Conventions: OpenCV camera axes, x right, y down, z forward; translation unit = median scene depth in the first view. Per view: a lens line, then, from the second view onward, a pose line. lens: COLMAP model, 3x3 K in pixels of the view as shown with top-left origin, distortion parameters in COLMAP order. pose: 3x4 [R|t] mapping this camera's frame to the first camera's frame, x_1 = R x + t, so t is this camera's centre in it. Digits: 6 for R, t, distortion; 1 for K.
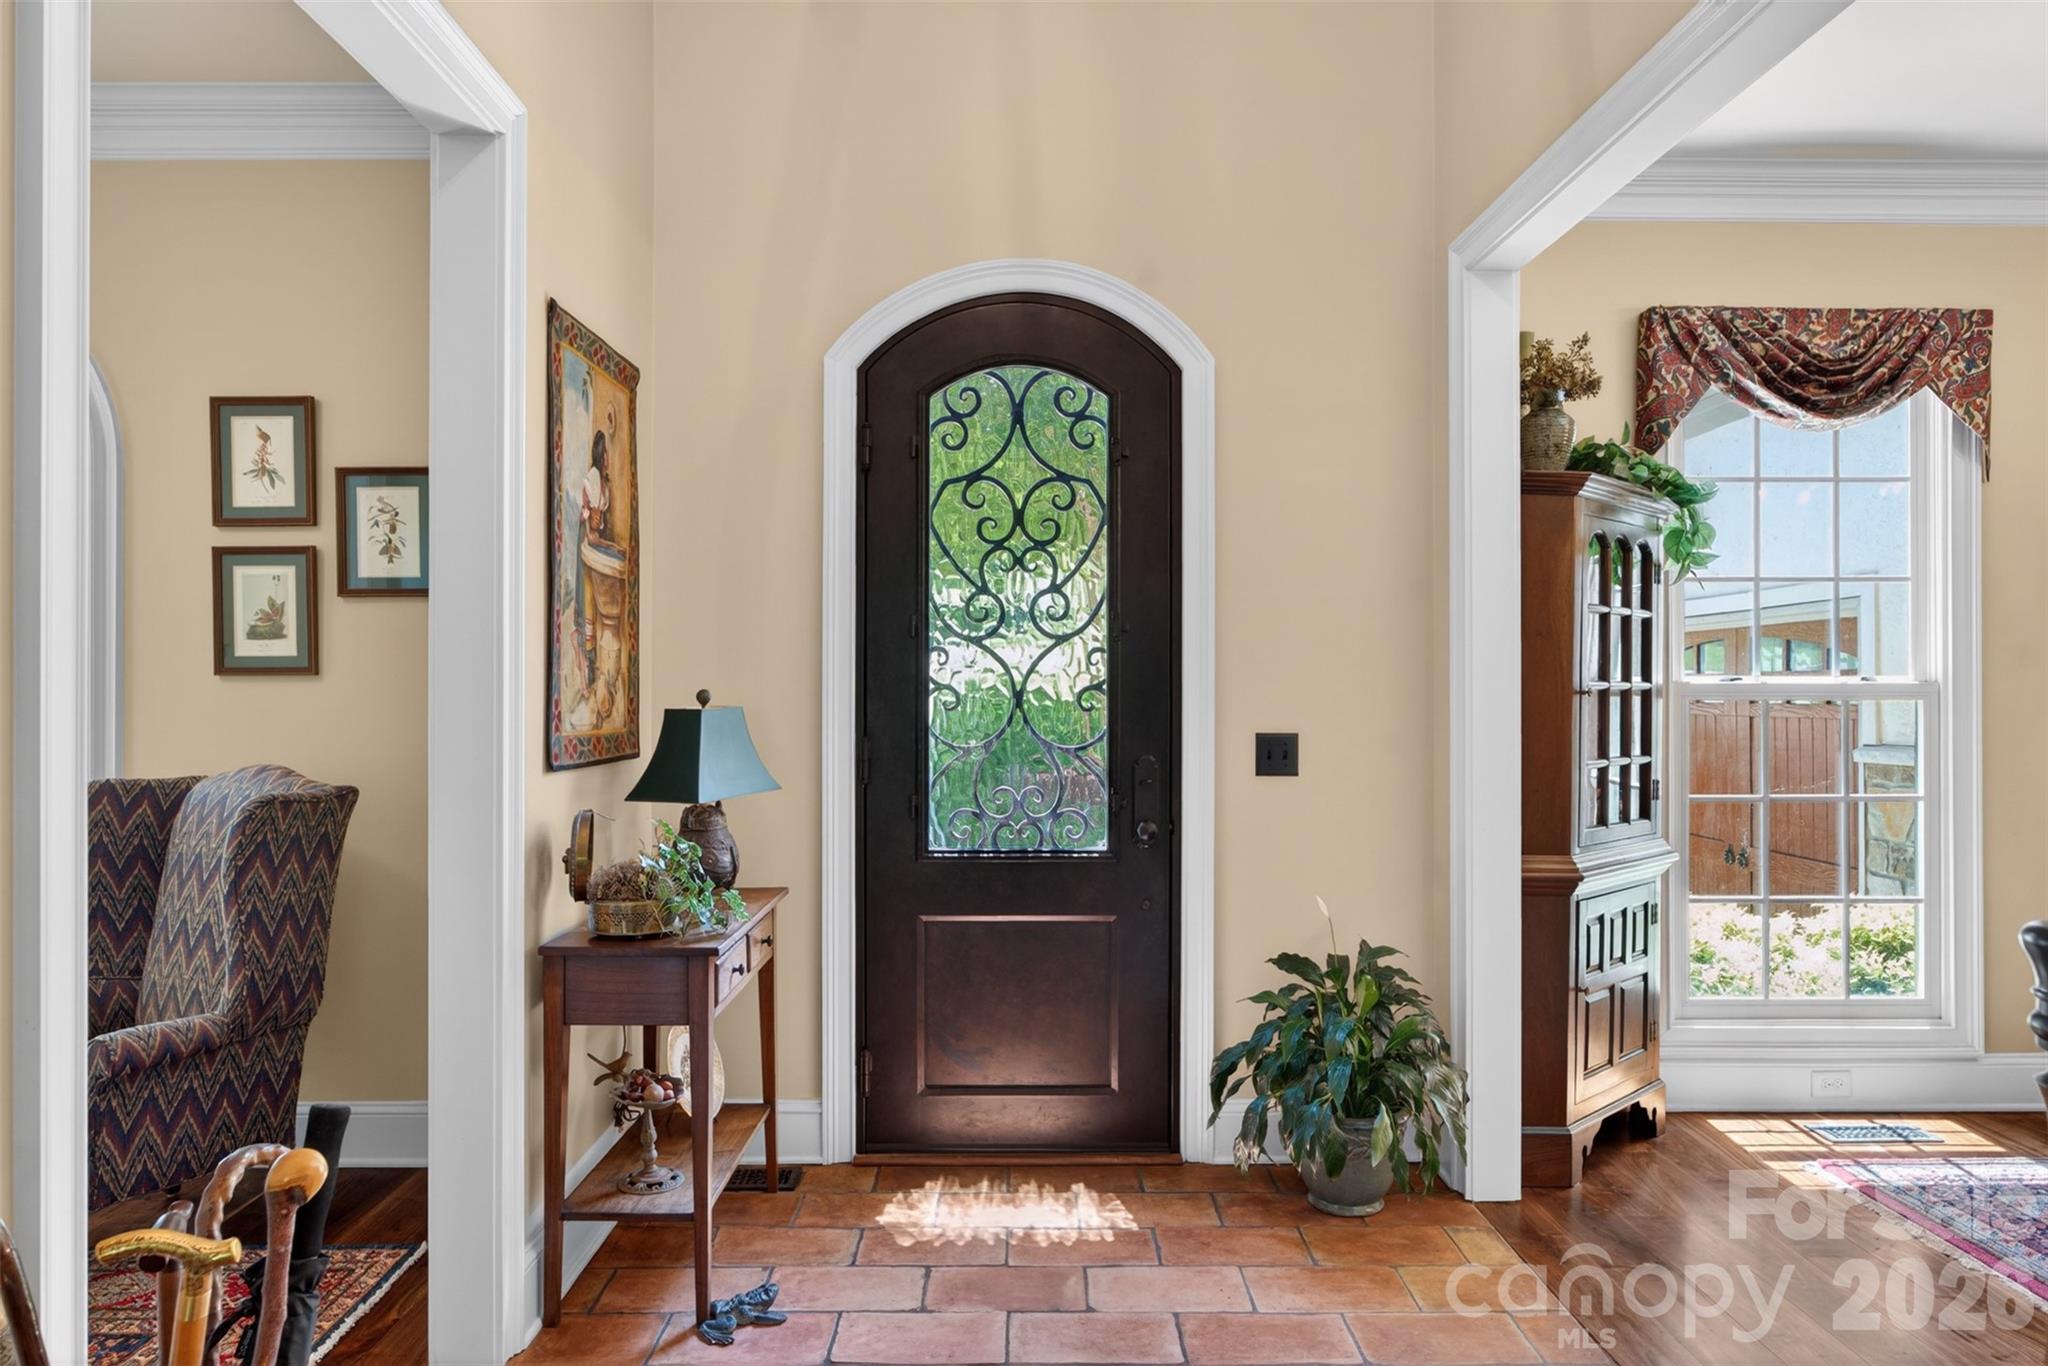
lens RADIAL K [[1305.0, 0, 1018.9], [0, 1305.0, 682.4], [0, 0, 1]] dist [-0.006294, -0.002834]
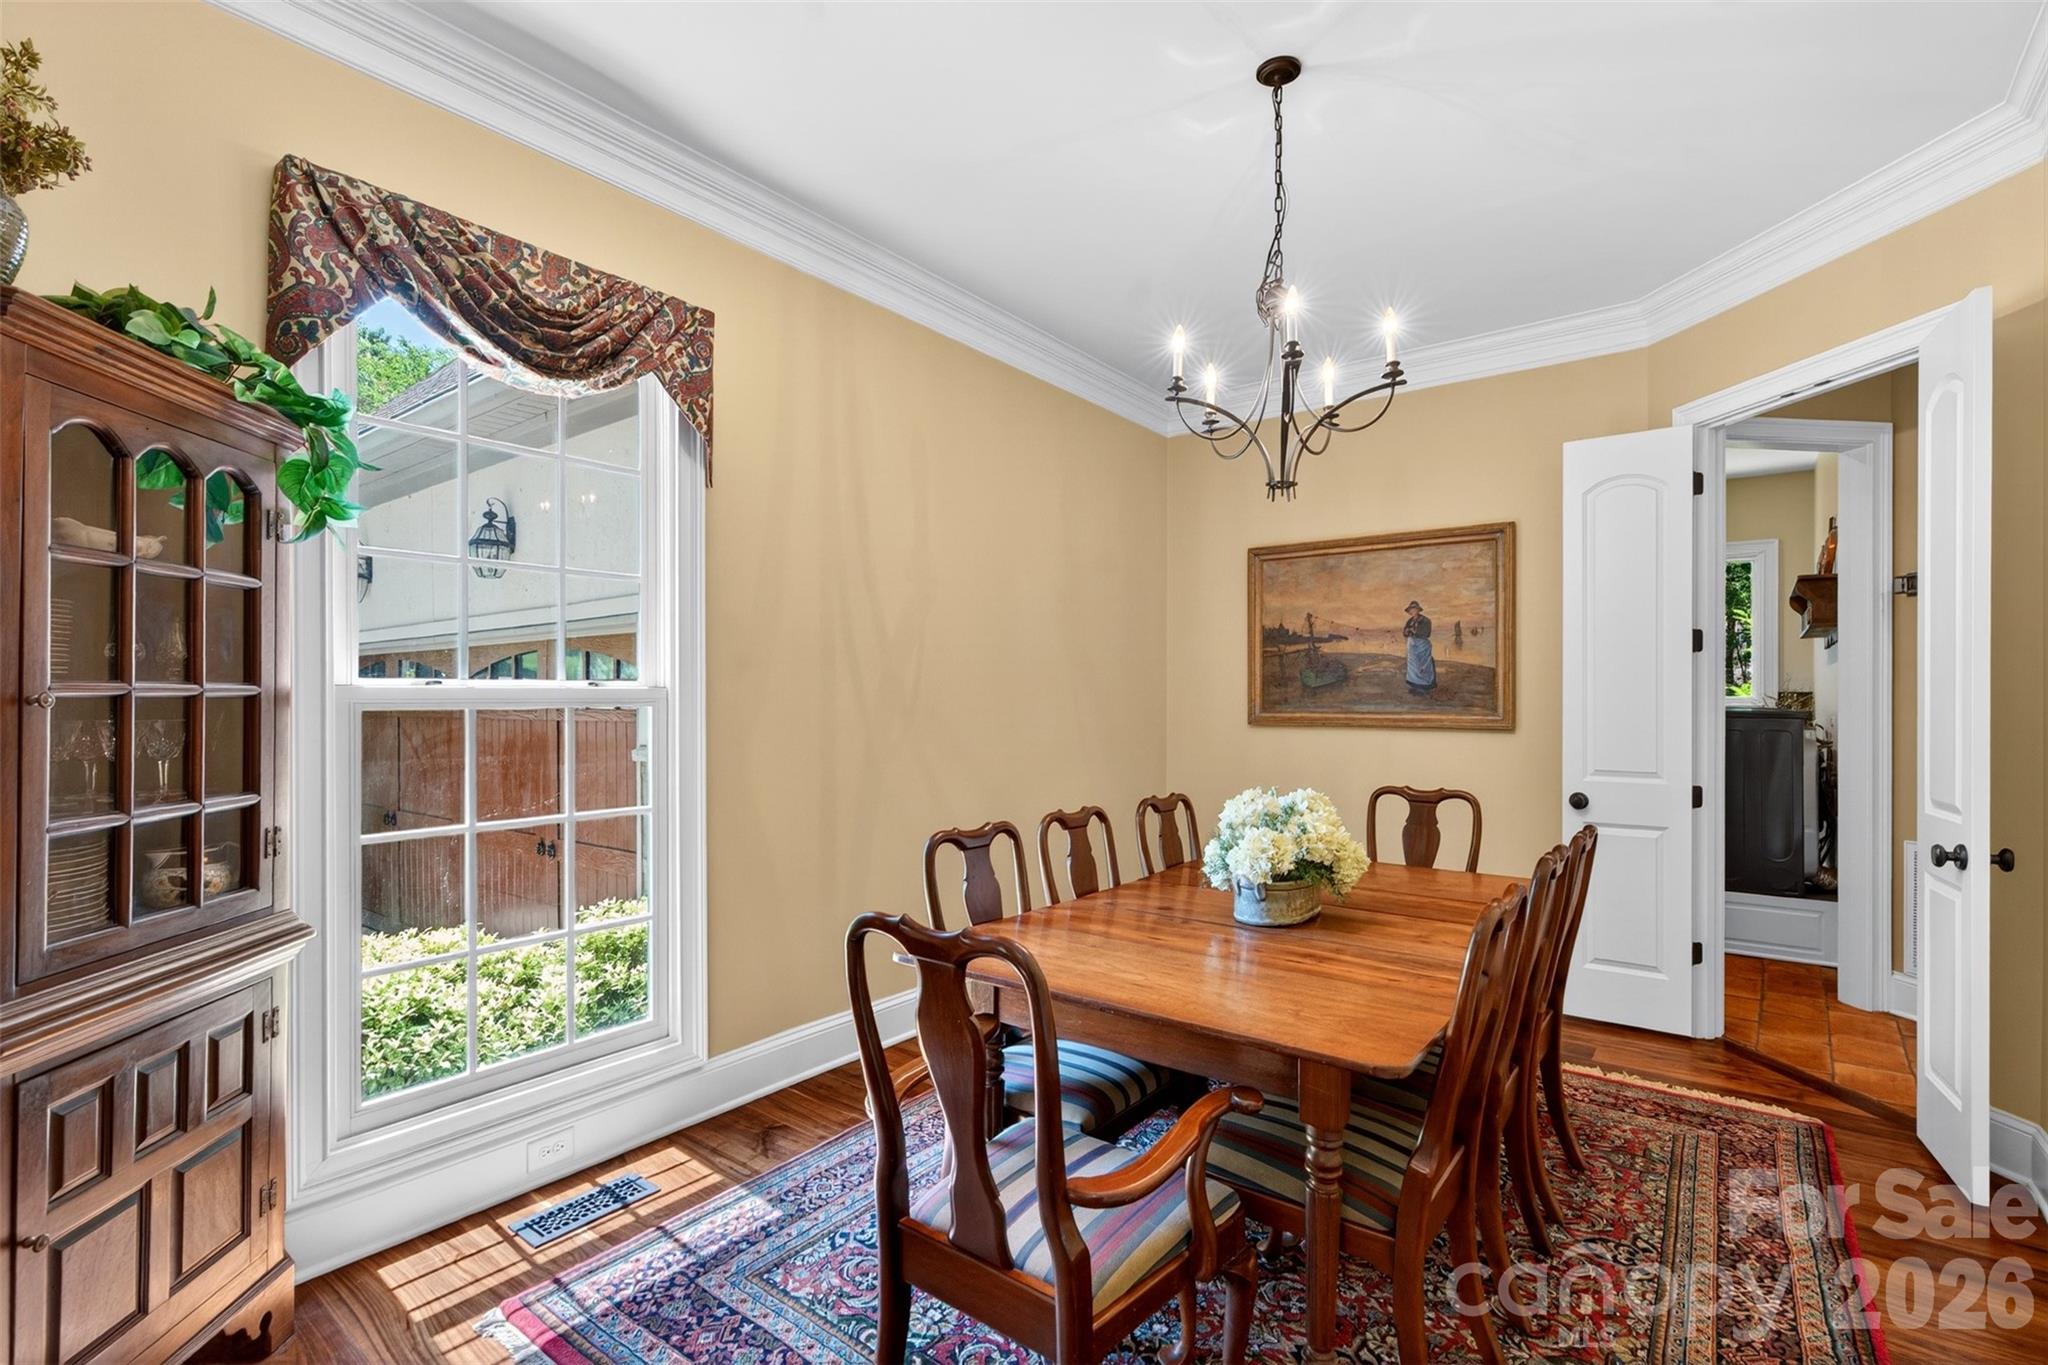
lens RADIAL K [[928.7, 0, 1020.2], [0, 928.7, 686.1], [0, 0, 1]] dist [0.006021, 0.001486]
pose [[0.614611, 0.001350, 0.788829, 0.331294], [0.003726, 0.999982, -0.004615, 0.004337], [-0.788822, 0.005776, 0.614595, 0.376461]]
